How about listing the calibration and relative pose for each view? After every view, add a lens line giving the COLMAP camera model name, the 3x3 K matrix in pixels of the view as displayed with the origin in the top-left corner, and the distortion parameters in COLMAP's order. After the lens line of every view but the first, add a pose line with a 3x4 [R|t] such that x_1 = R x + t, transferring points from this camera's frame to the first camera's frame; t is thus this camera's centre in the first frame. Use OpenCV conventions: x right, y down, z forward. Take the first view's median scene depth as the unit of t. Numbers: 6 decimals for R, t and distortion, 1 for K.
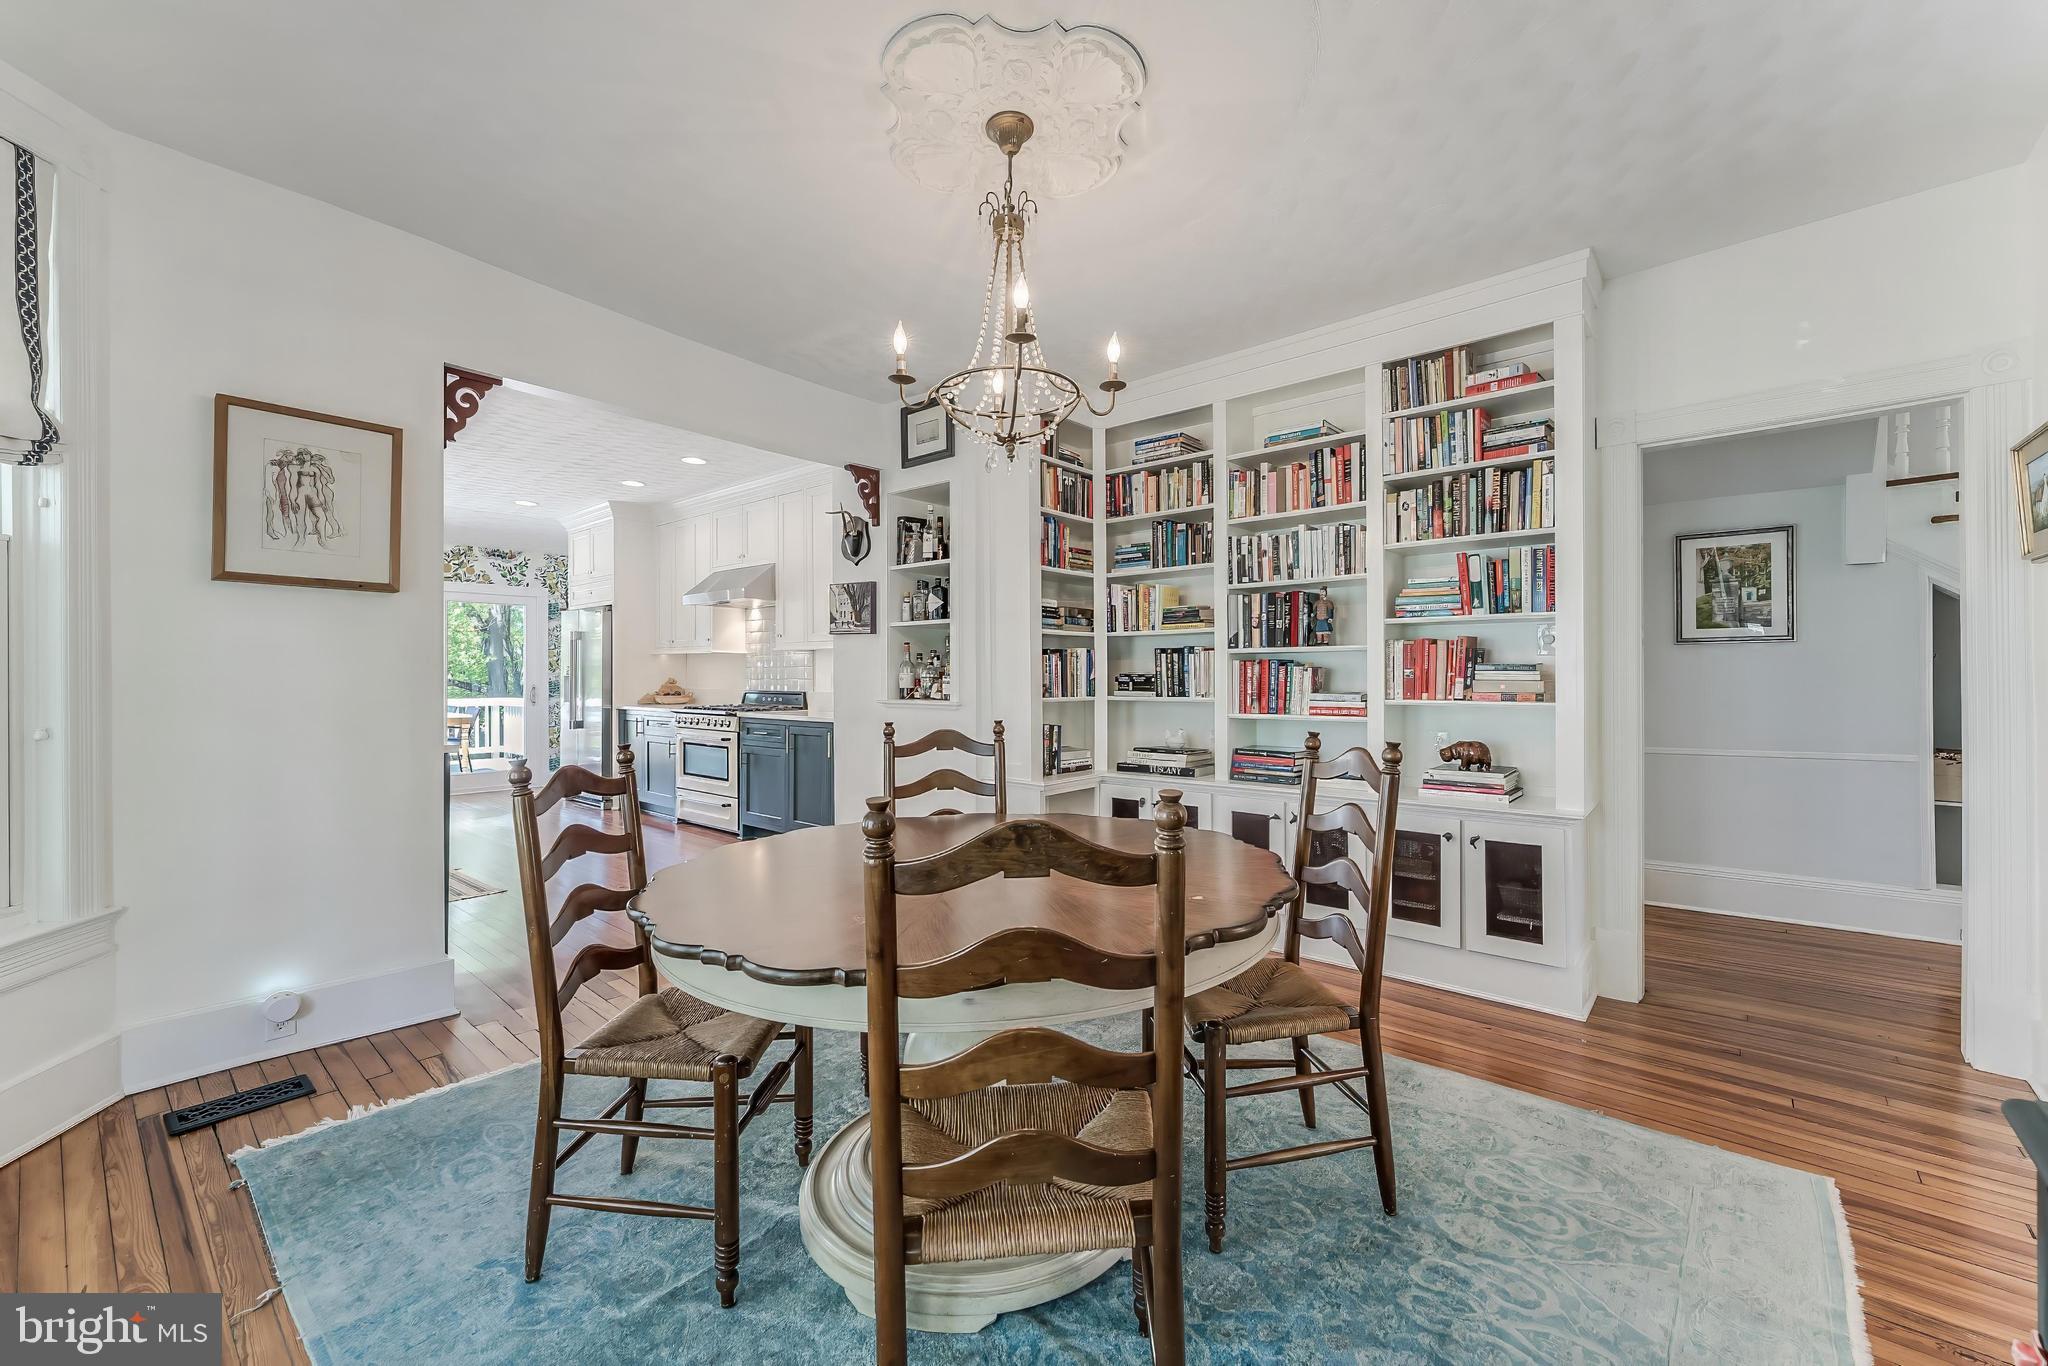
lens RADIAL K [[834.0, 0, 1035.3], [0, 834.0, 683.2], [0, 0, 1]] dist [0.003038, -0.001268]
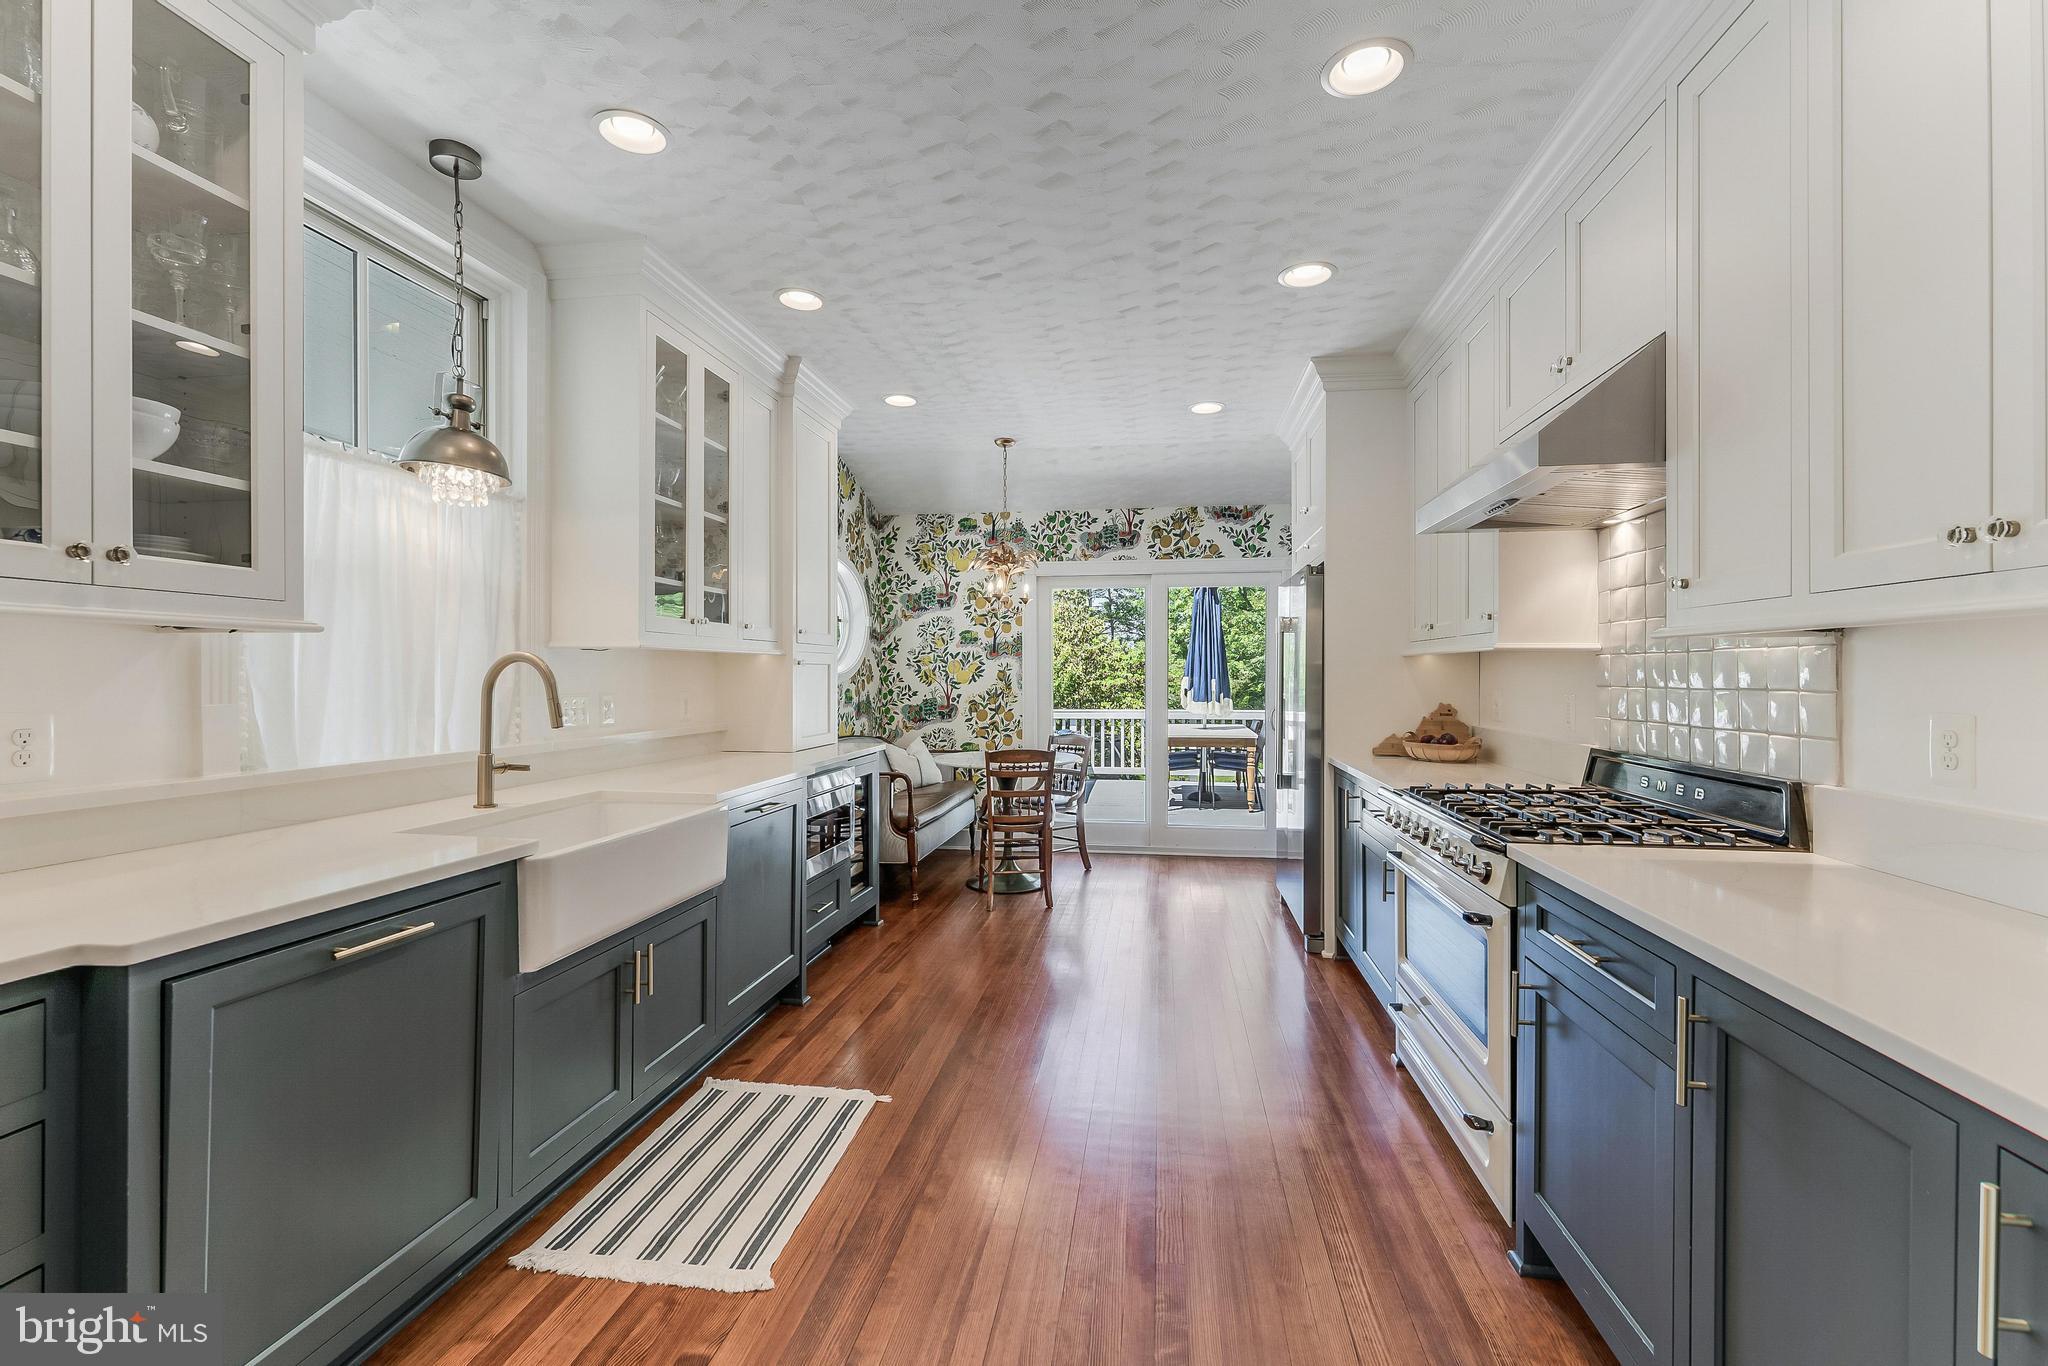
lens RADIAL K [[850.0, 0, 1037.3], [0, 850.0, 679.2], [0, 0, 1]] dist [0.000287, 0.000472]
pose [[0.533180, 0.004214, -0.845991, -0.273837], [-0.006612, 0.999978, 0.000813, -0.034956], [0.845976, 0.005160, 0.533196, 1.008282]]
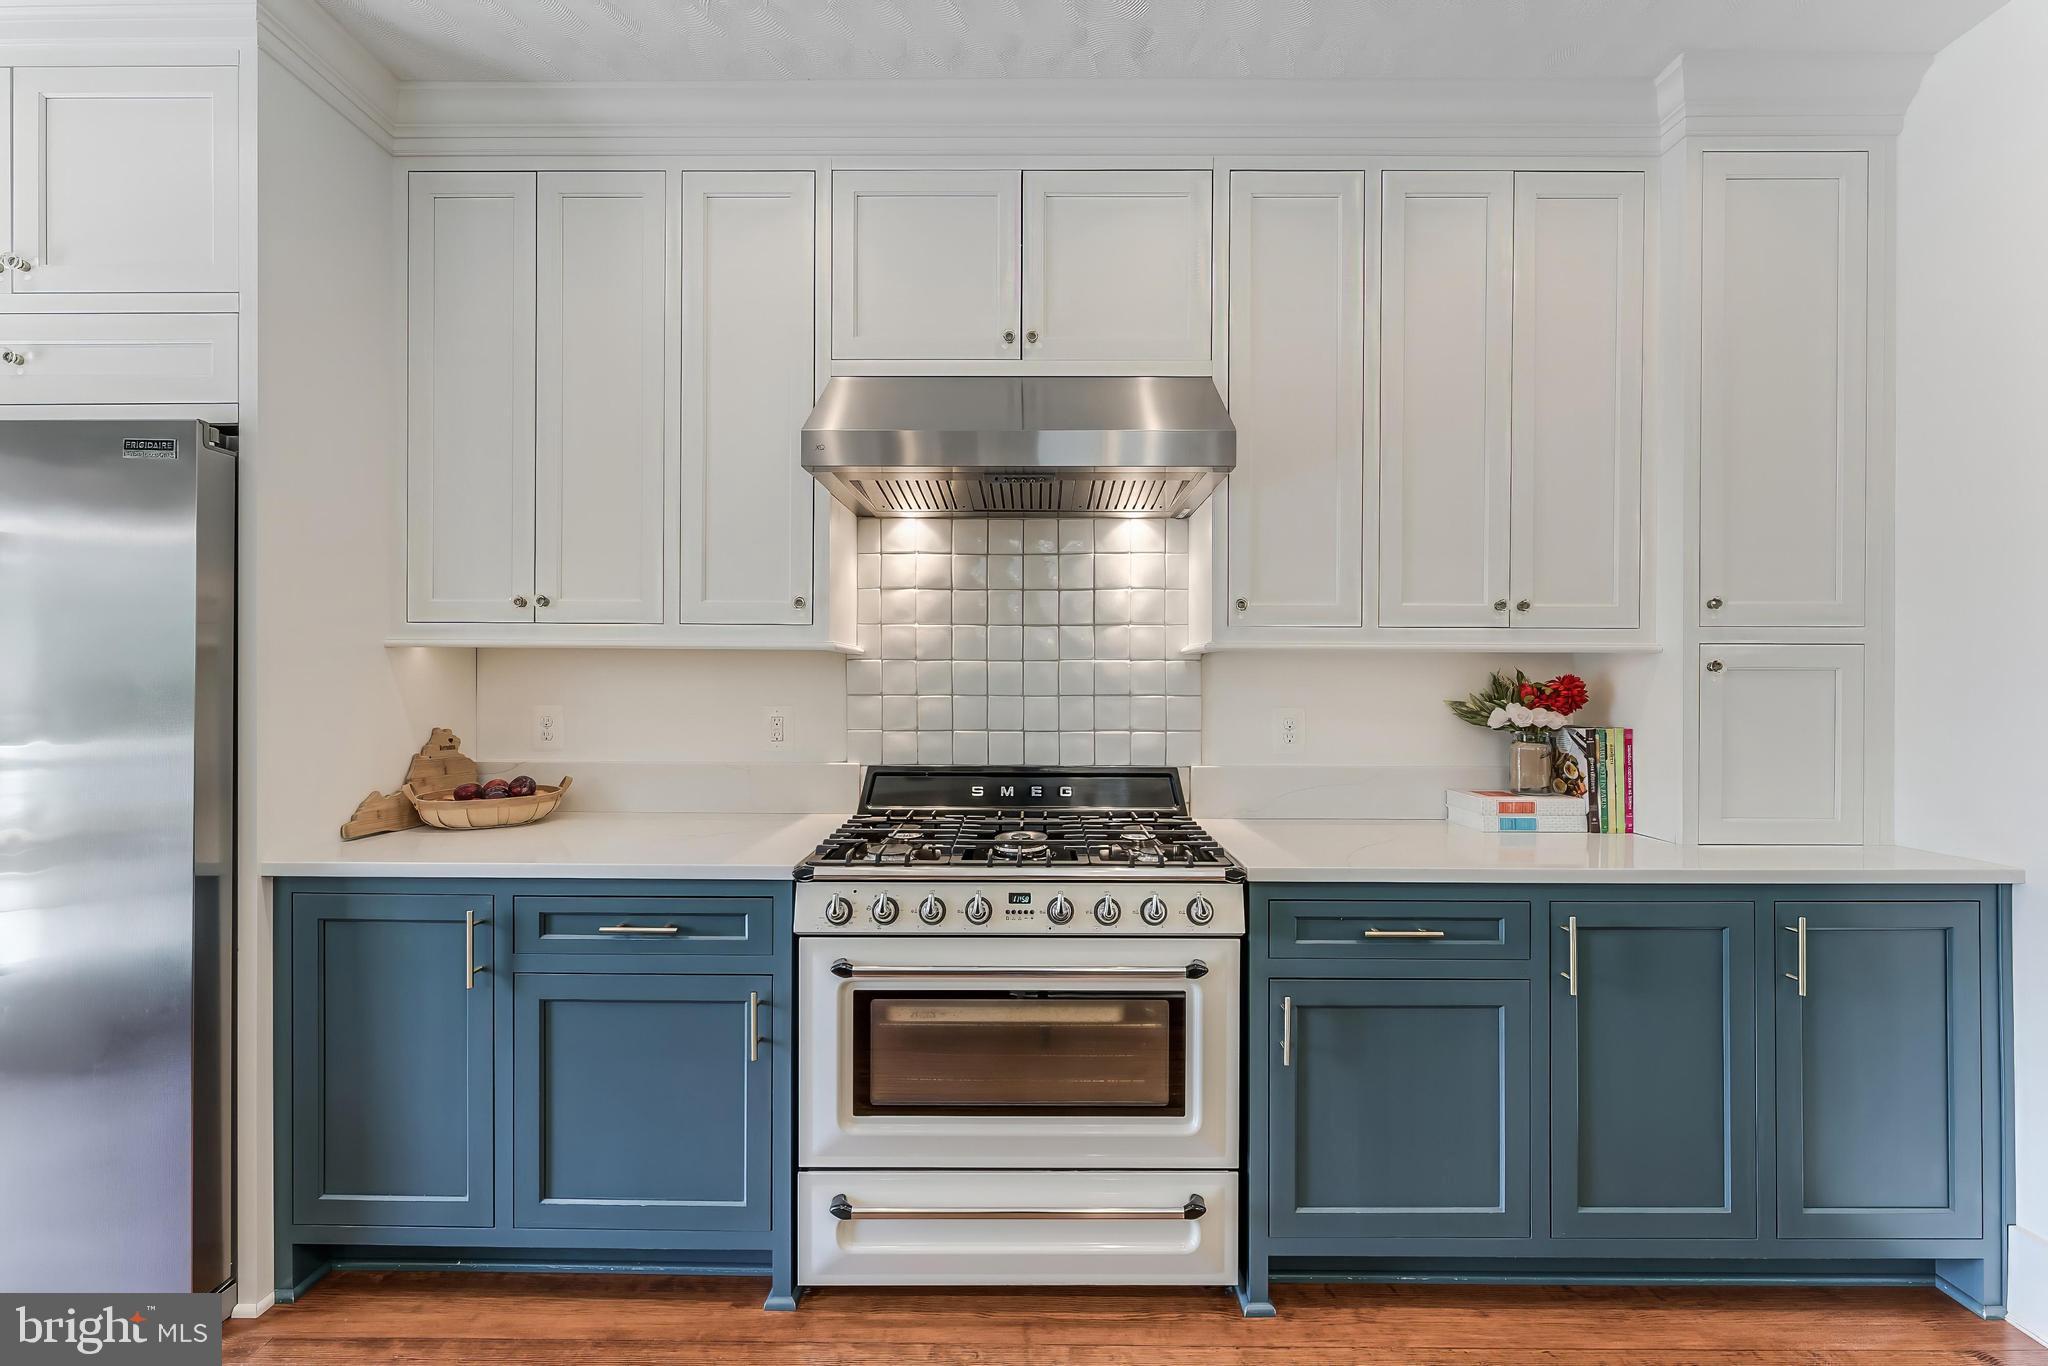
lens RADIAL K [[834.0, 0, 1037.4], [0, 834.0, 678.1], [0, 0, 1]] dist [0.003038, -0.001268]
pose [[0.764919, 0.002784, 0.644121, -0.870598], [0.004023, 0.999951, -0.009099, -0.038038], [-0.644114, 0.009551, 0.764870, 1.215352]]
